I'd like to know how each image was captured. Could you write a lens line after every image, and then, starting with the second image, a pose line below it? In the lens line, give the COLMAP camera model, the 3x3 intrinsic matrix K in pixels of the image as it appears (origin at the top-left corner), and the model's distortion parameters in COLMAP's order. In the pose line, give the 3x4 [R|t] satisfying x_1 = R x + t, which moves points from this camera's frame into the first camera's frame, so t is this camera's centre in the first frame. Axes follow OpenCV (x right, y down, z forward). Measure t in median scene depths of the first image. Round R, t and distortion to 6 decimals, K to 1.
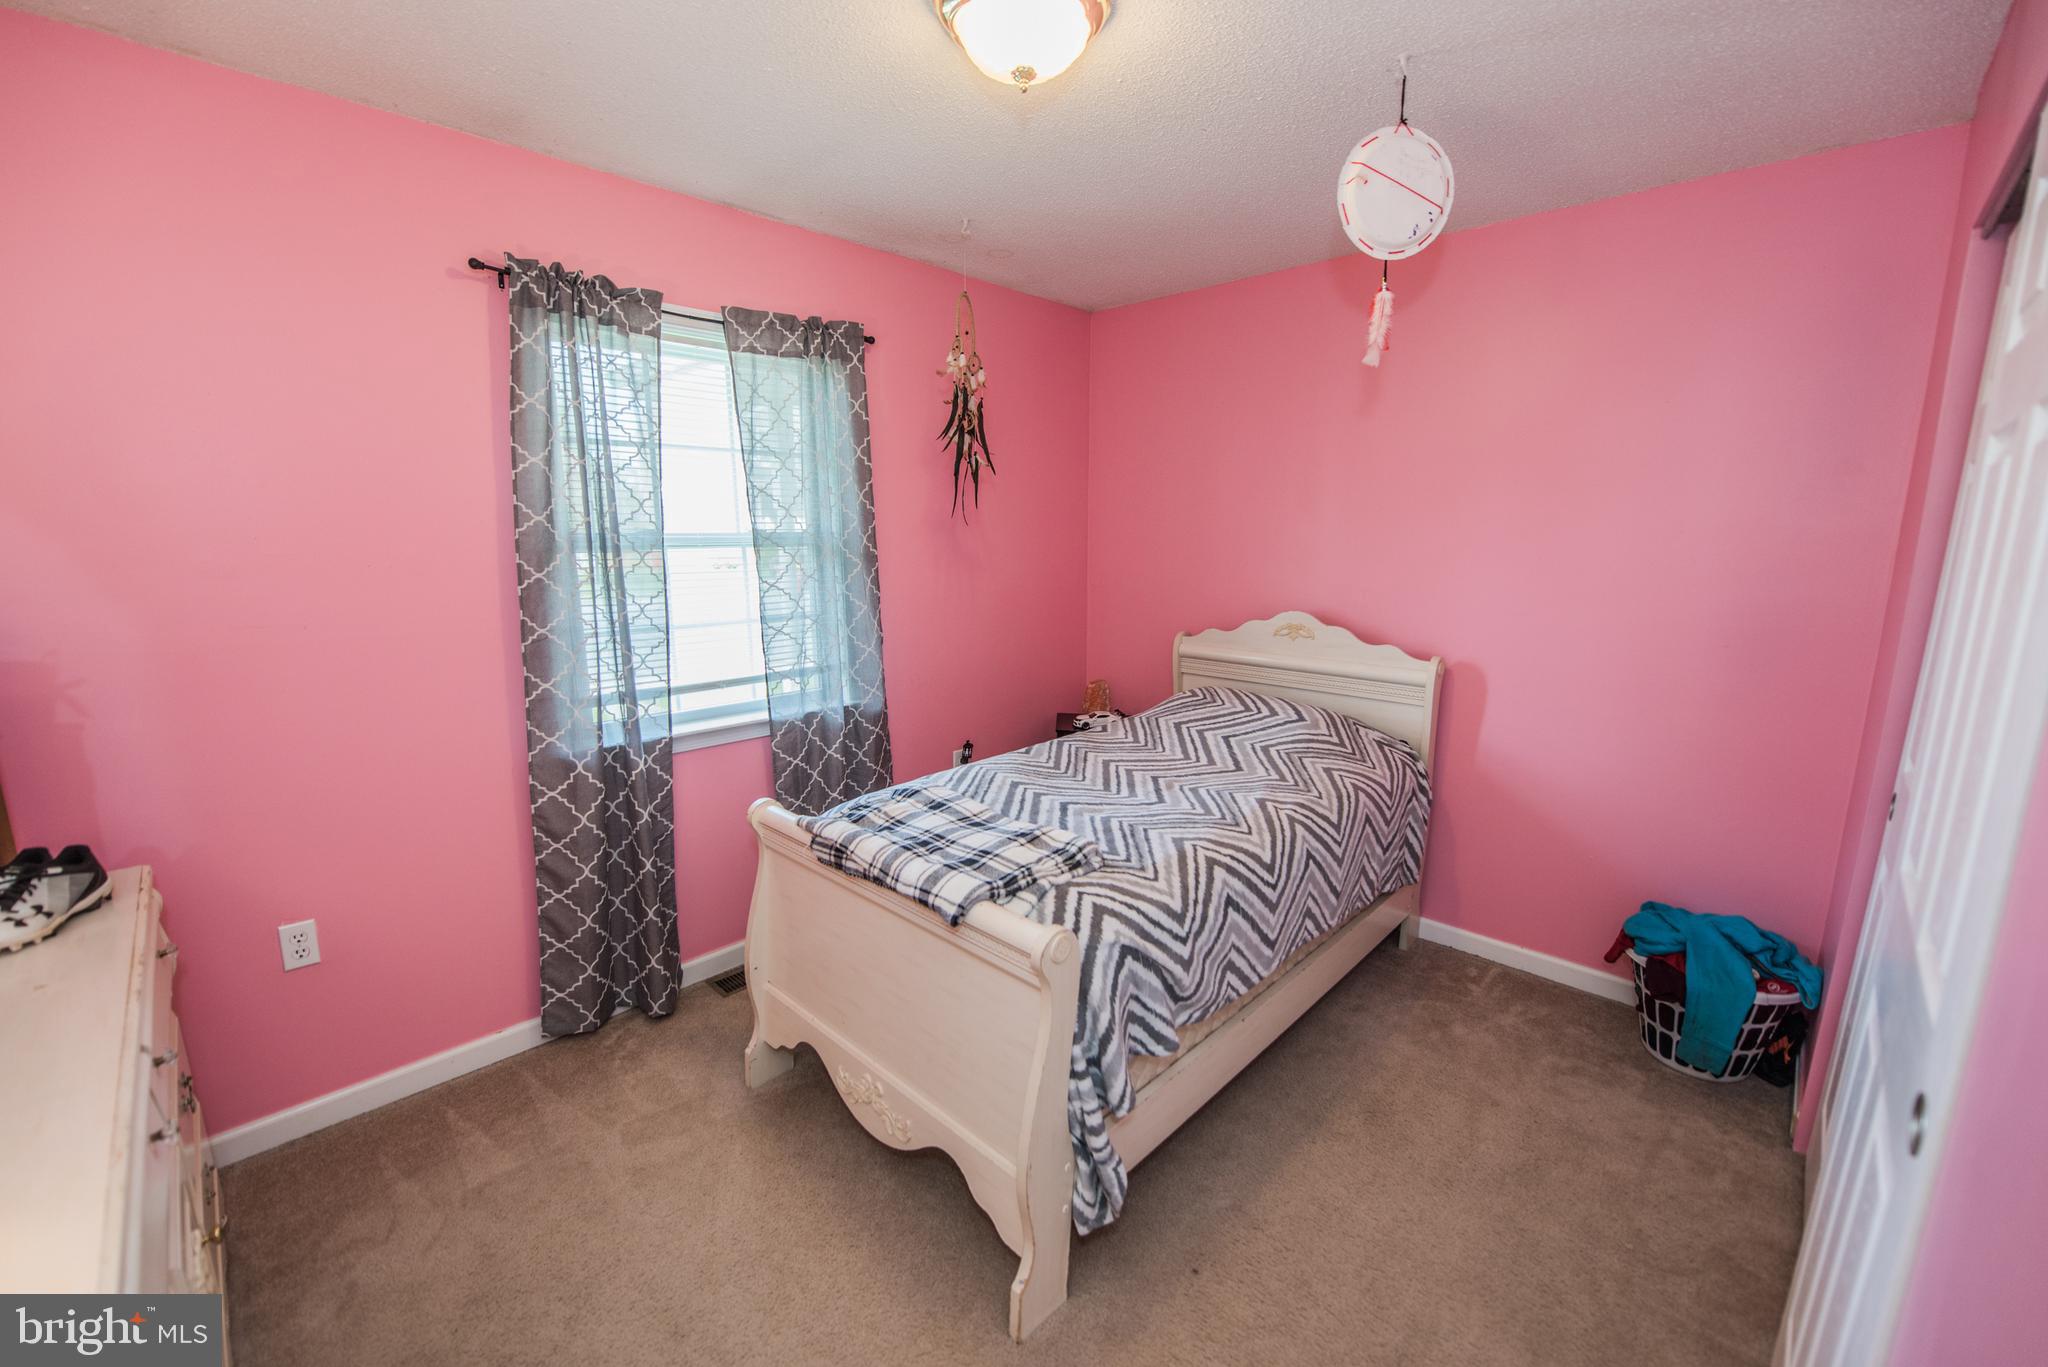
lens RADIAL K [[813.6, 0, 1025.6], [0, 813.6, 685.7], [0, 0, 1]] dist [-0.017346, -0.000860]
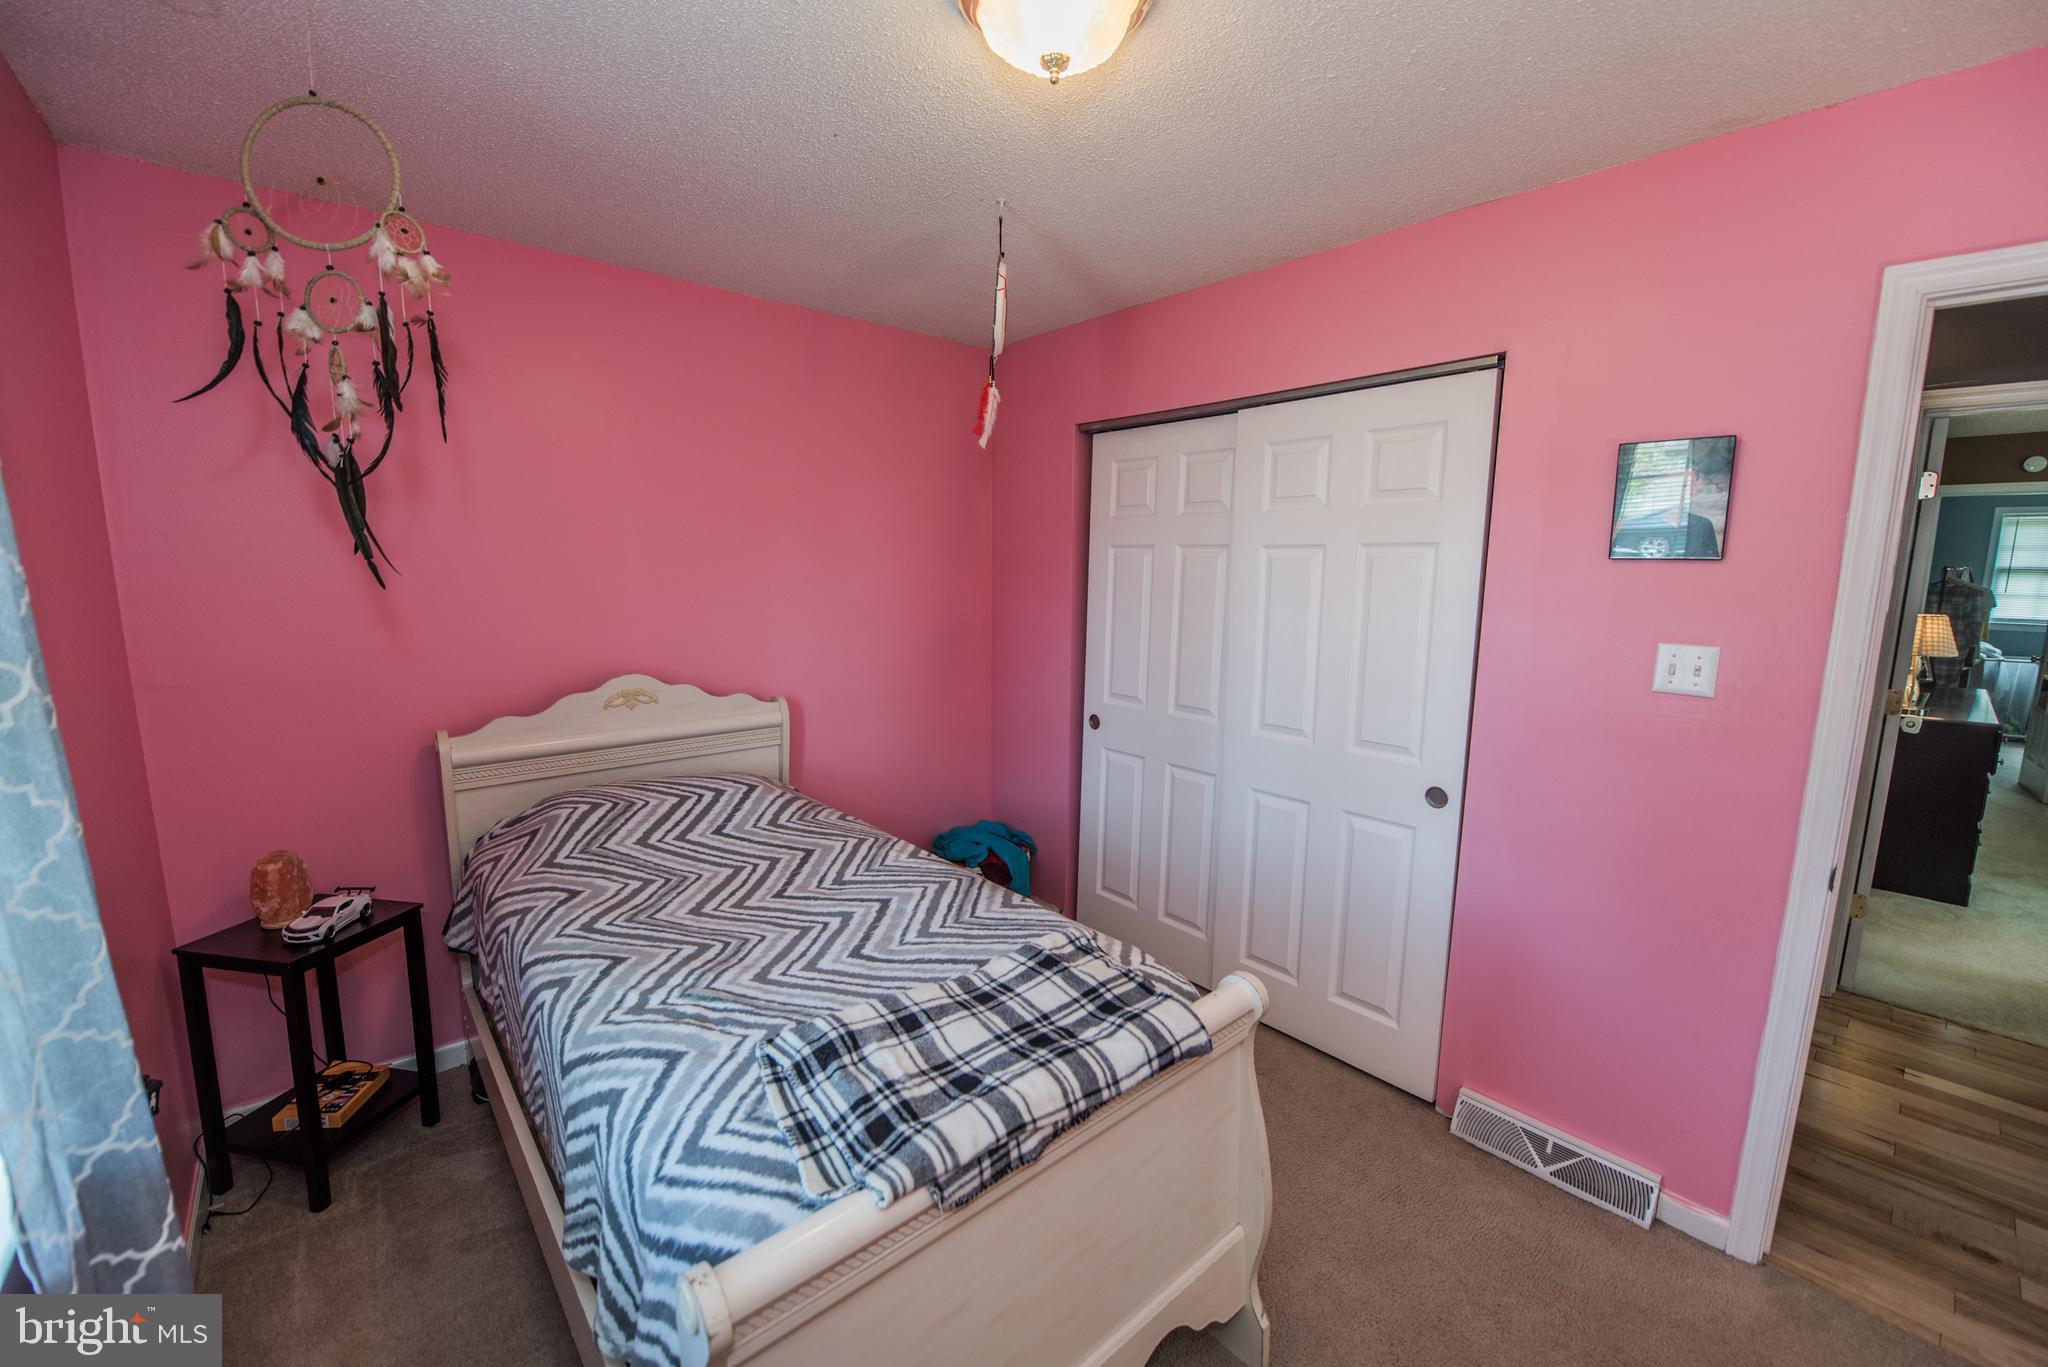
lens RADIAL K [[813.6, 0, 1010.8], [0, 813.6, 690.8], [0, 0, 1]] dist [-0.017346, -0.000860]
pose [[0.092596, -0.157385, 0.983187, -0.571226], [0.173829, 0.974820, 0.139674, -0.155372], [-0.980413, 0.157973, 0.117623, 0.650014]]
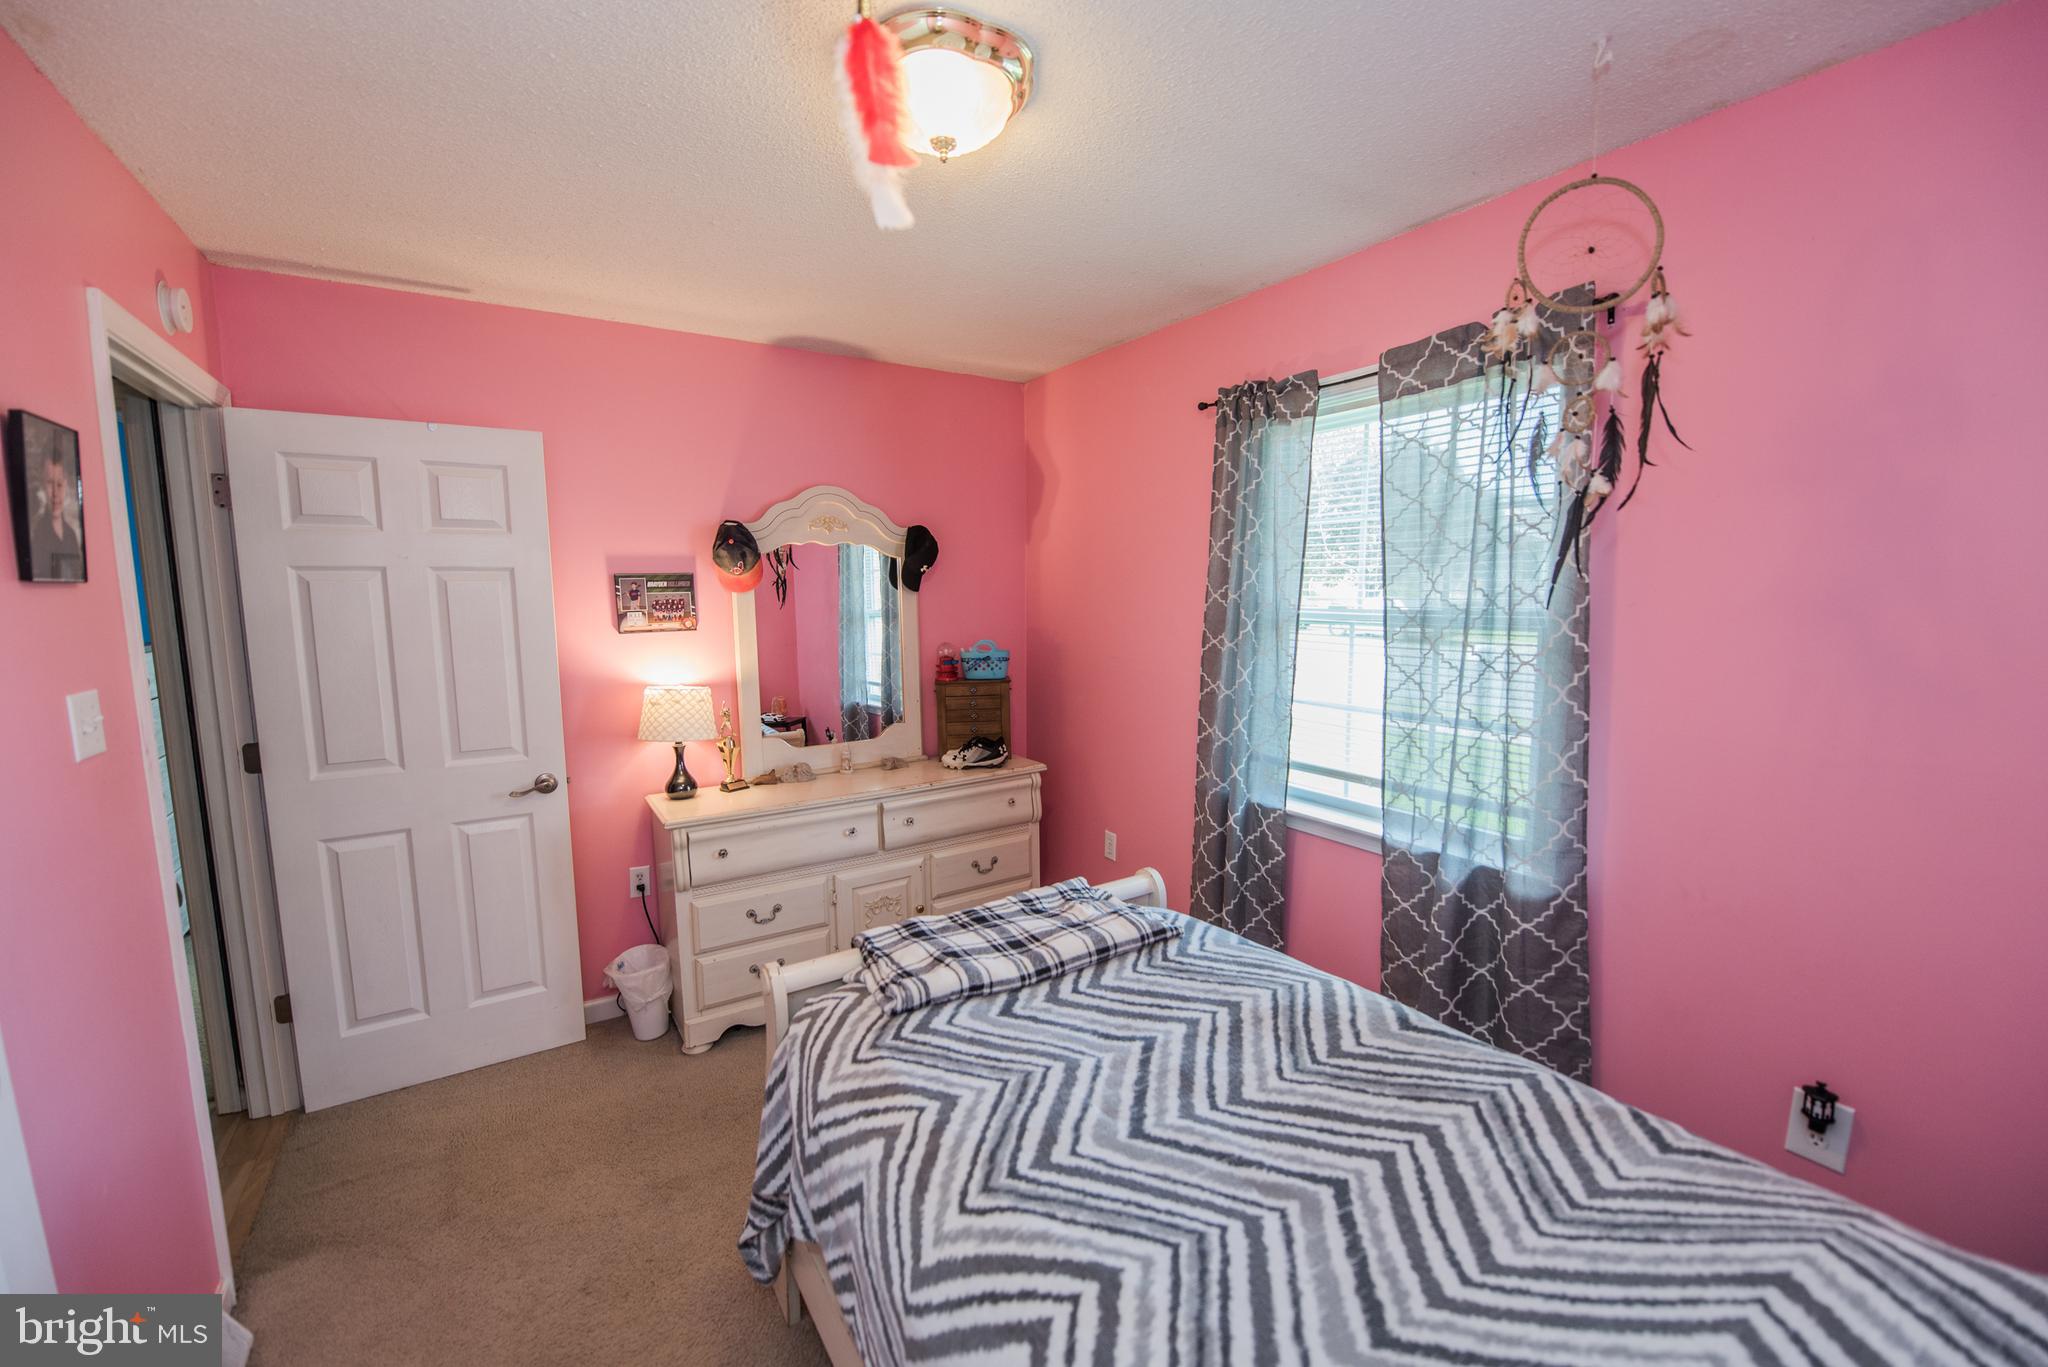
lens RADIAL K [[813.6, 0, 1017.2], [0, 813.6, 683.6], [0, 0, 1]] dist [-0.017346, -0.000860]
pose [[-0.232536, 0.116877, -0.965539, 0.592649], [-0.171658, 0.972236, 0.159030, -0.193210], [0.957319, 0.202723, -0.206017, 0.866606]]
